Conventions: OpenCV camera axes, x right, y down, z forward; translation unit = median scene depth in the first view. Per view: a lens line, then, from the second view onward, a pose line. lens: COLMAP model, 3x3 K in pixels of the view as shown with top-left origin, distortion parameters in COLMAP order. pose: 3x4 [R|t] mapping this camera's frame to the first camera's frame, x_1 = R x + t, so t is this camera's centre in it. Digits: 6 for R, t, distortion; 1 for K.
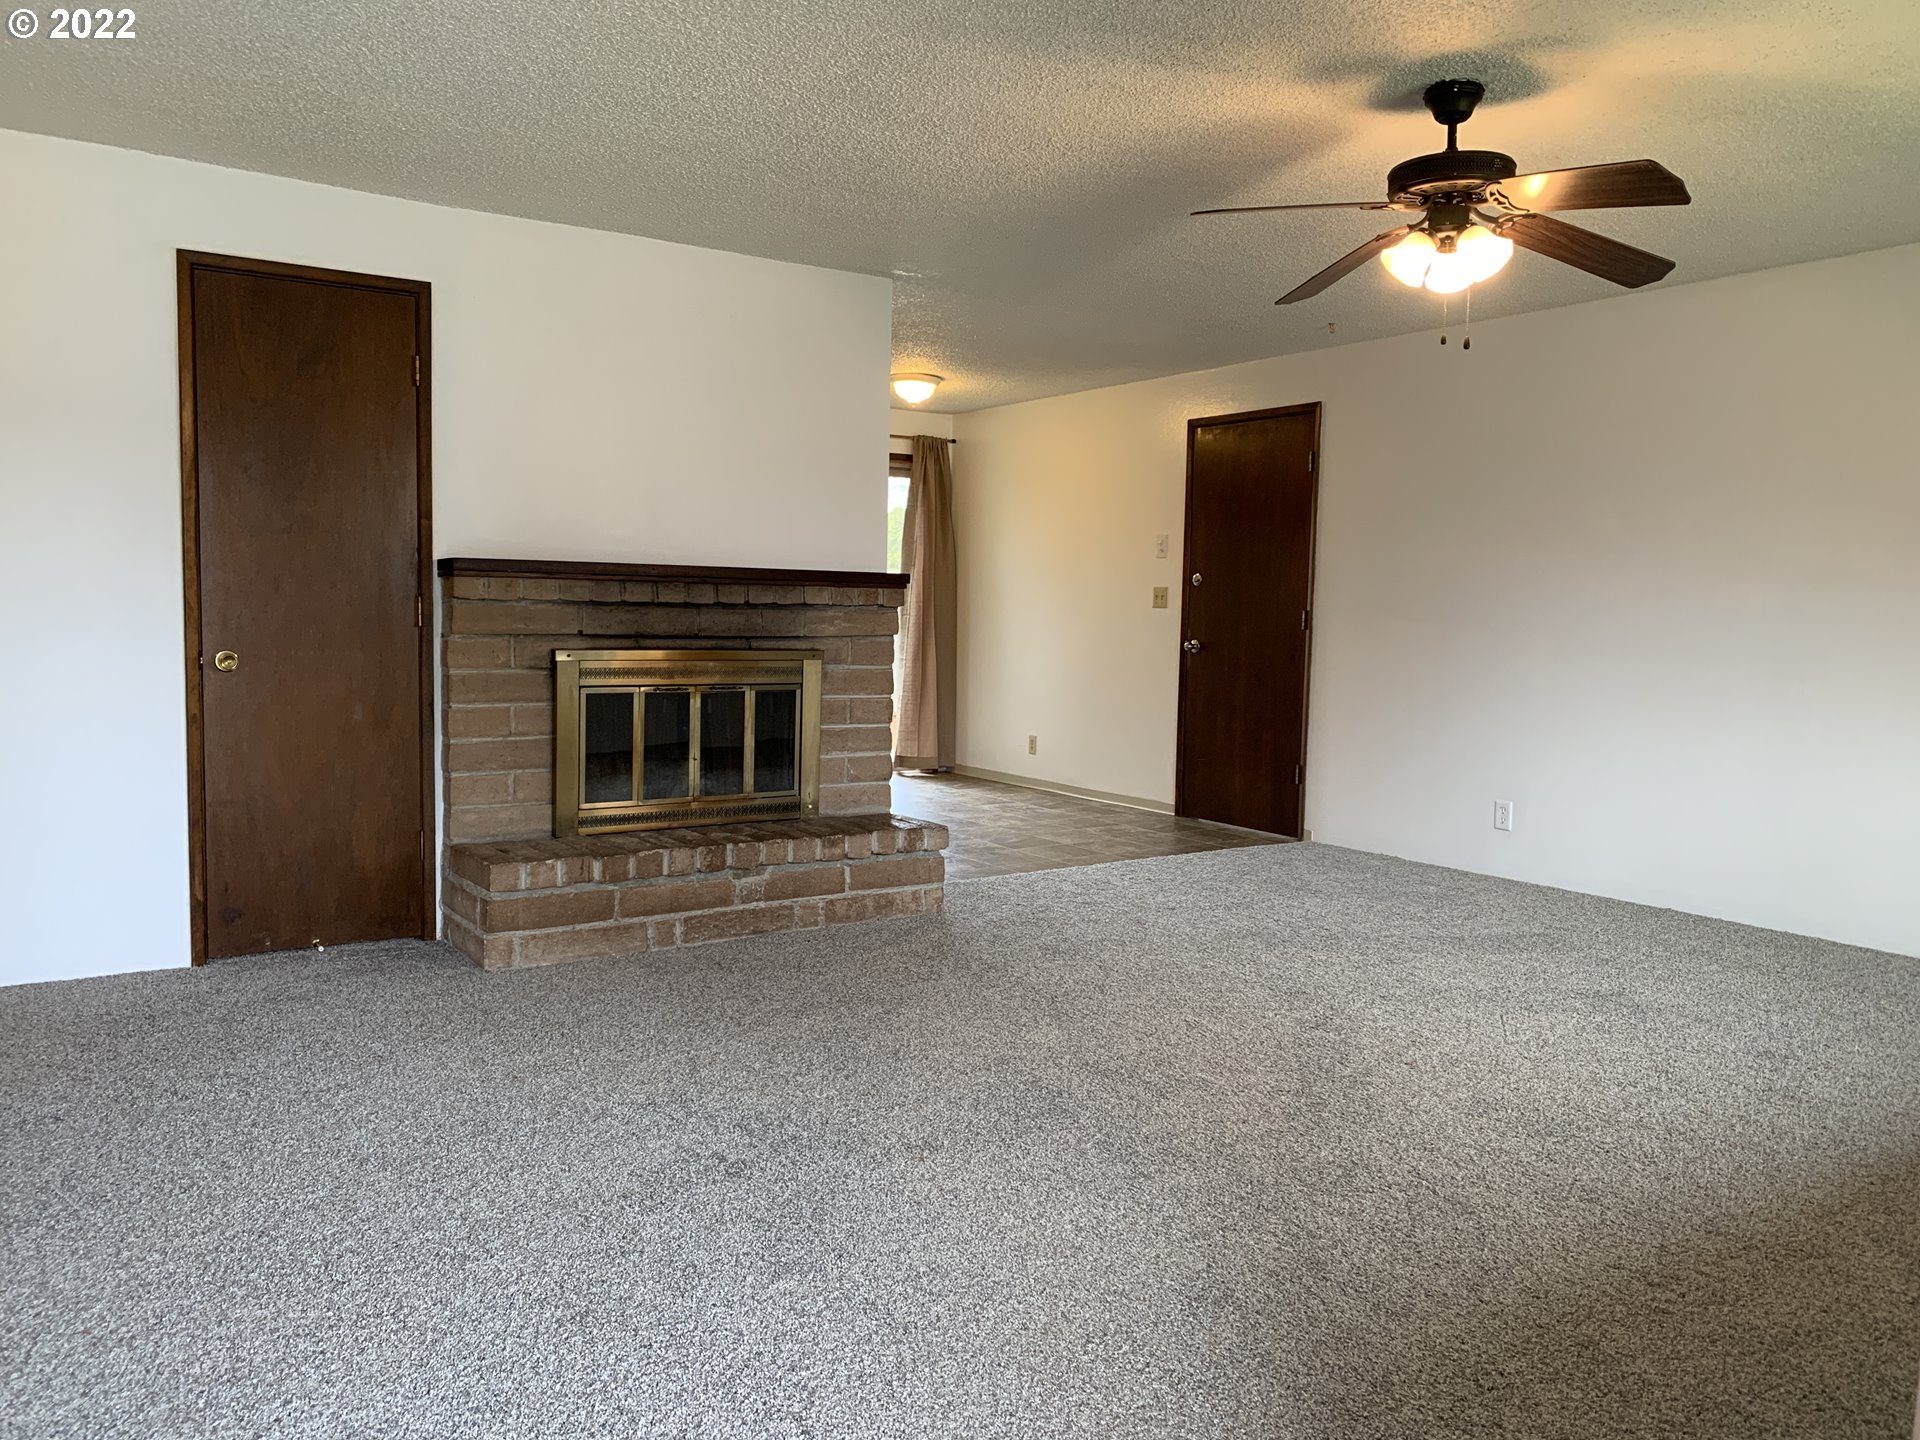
lens RADIAL K [[1438.4, 0, 970.5], [0, 1438.4, 720.8], [0, 0, 1]] dist [0.004168, -0.013222]
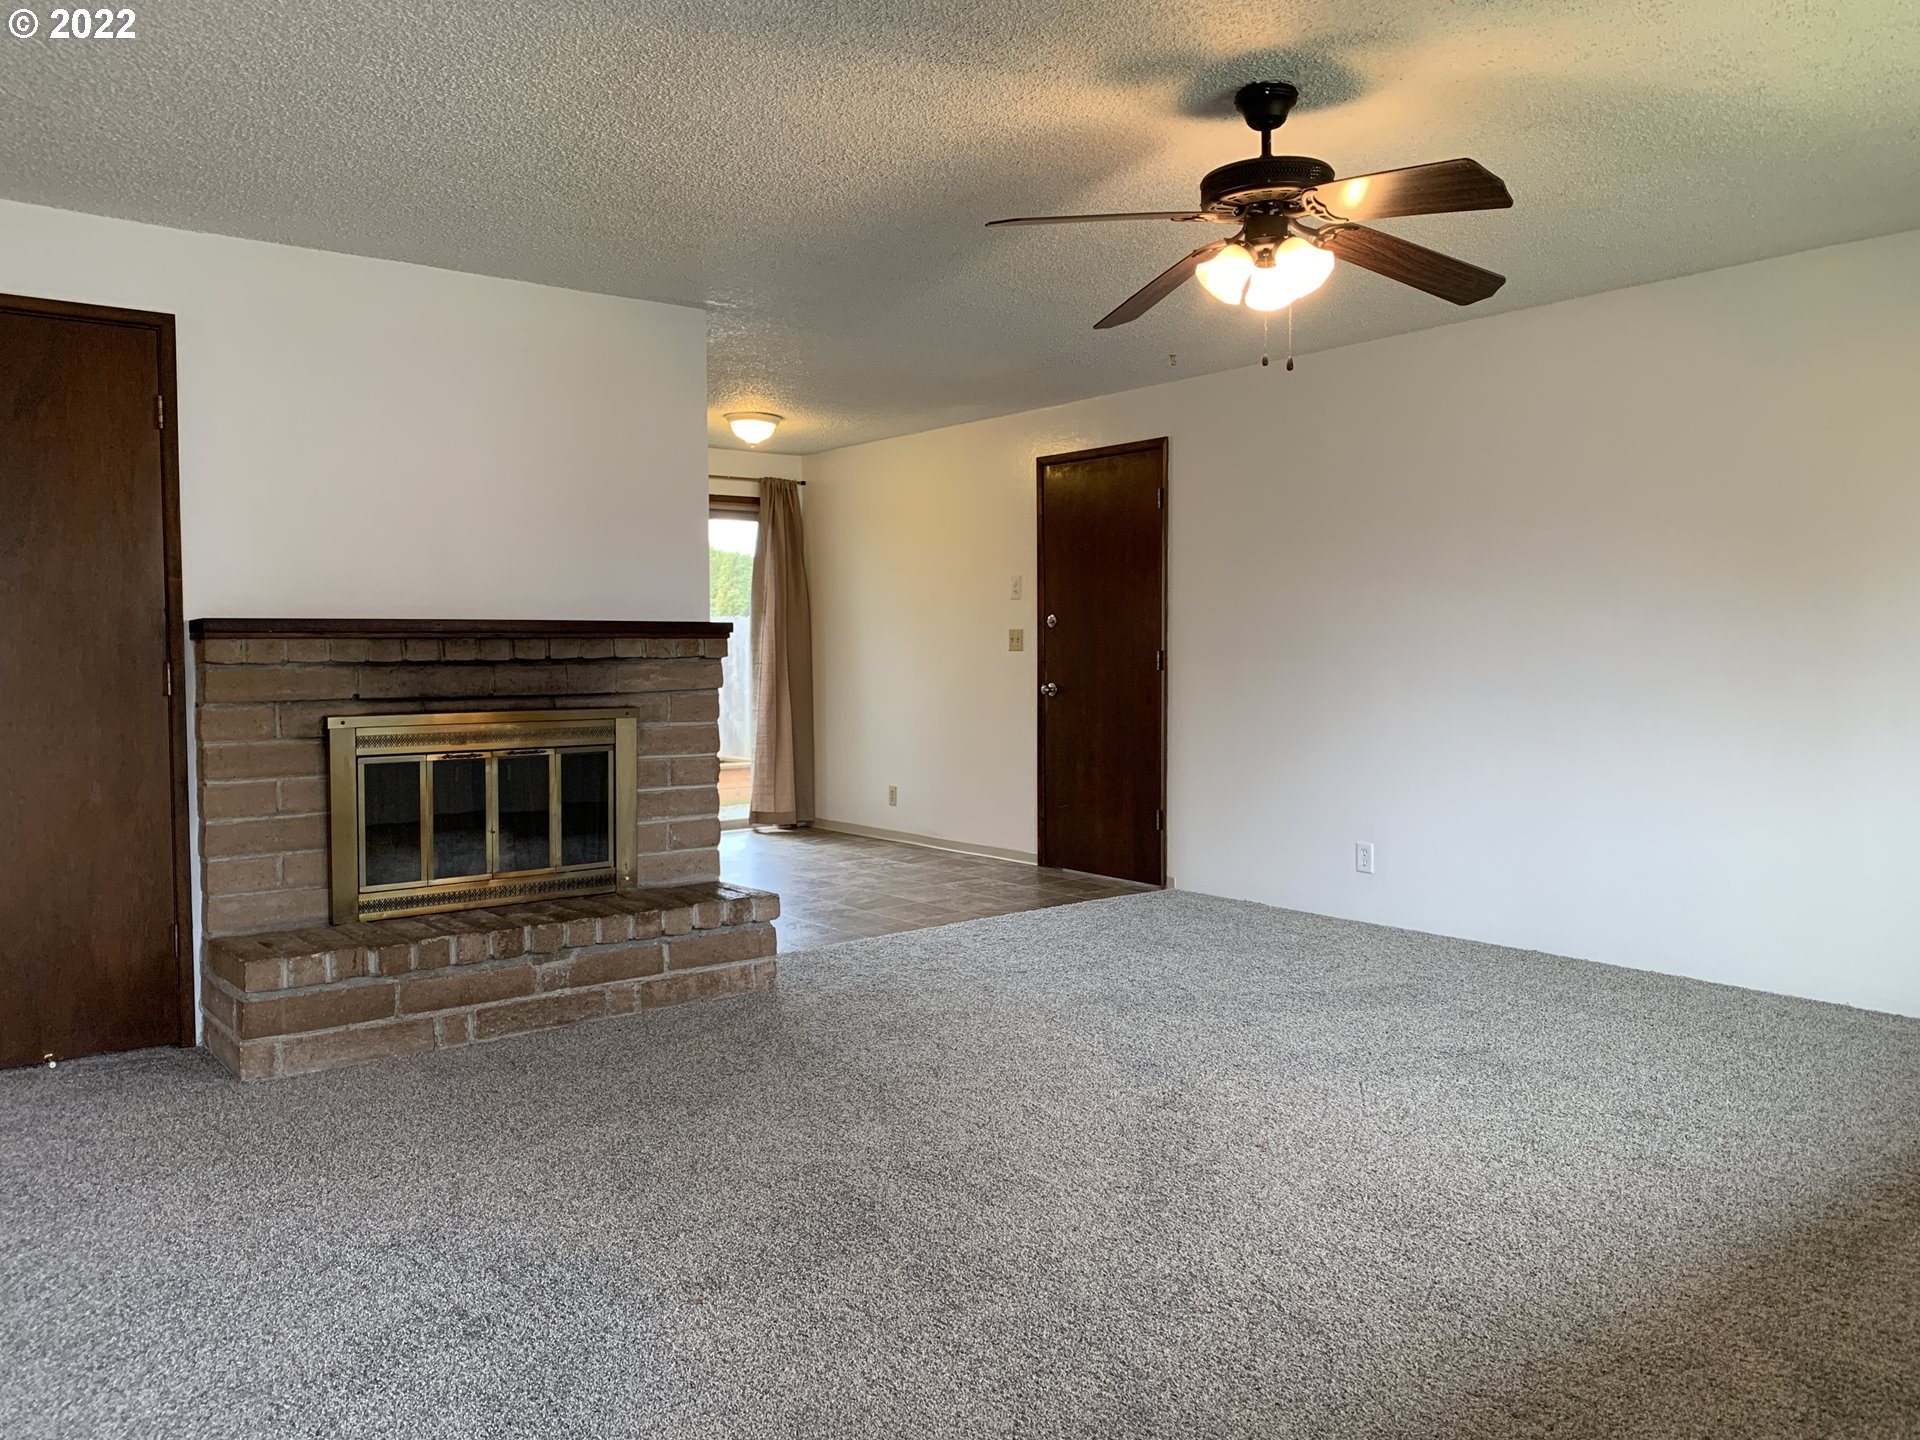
lens RADIAL K [[1438.4, 0, 970.5], [0, 1438.4, 720.8], [0, 0, 1]] dist [0.004168, -0.013222]
pose [[0.996662, -0.029071, 0.076290, 0.046989], [0.031308, 0.999110, -0.028280, -0.009317], [-0.075400, 0.030574, 0.996685, 0.074190]]
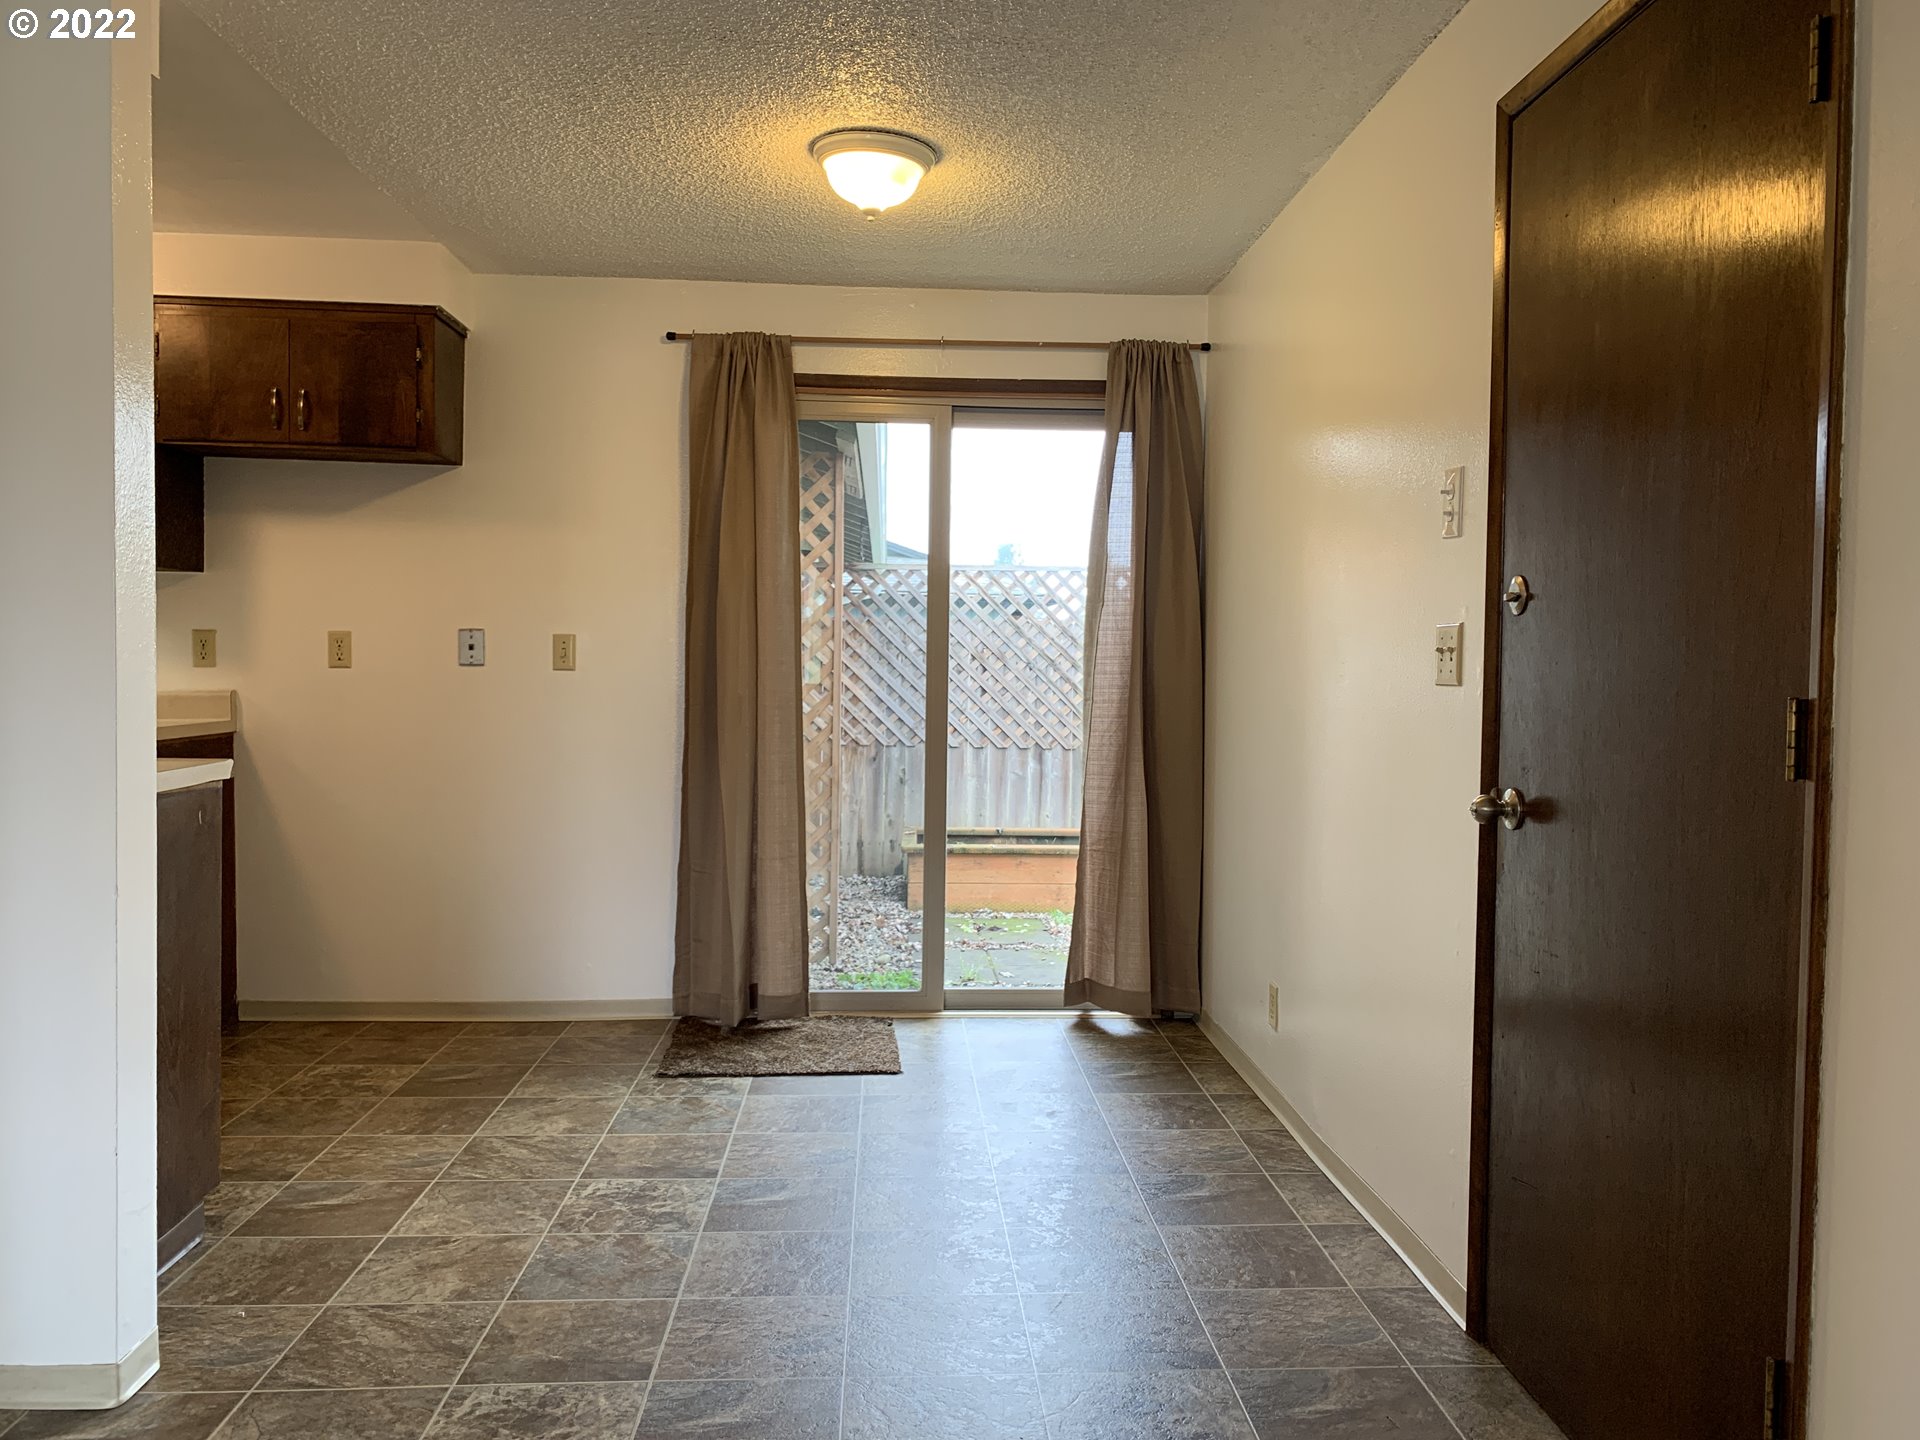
lens RADIAL K [[1449.3, 0, 962.3], [0, 1449.3, 709.0], [0, 0, 1]] dist [0.040426, -0.061870]
pose [[0.854926, 0.004043, -0.518735, 0.376307], [-0.034709, 0.998175, -0.049425, -0.092721], [0.517588, 0.060260, 0.853505, 1.153180]]
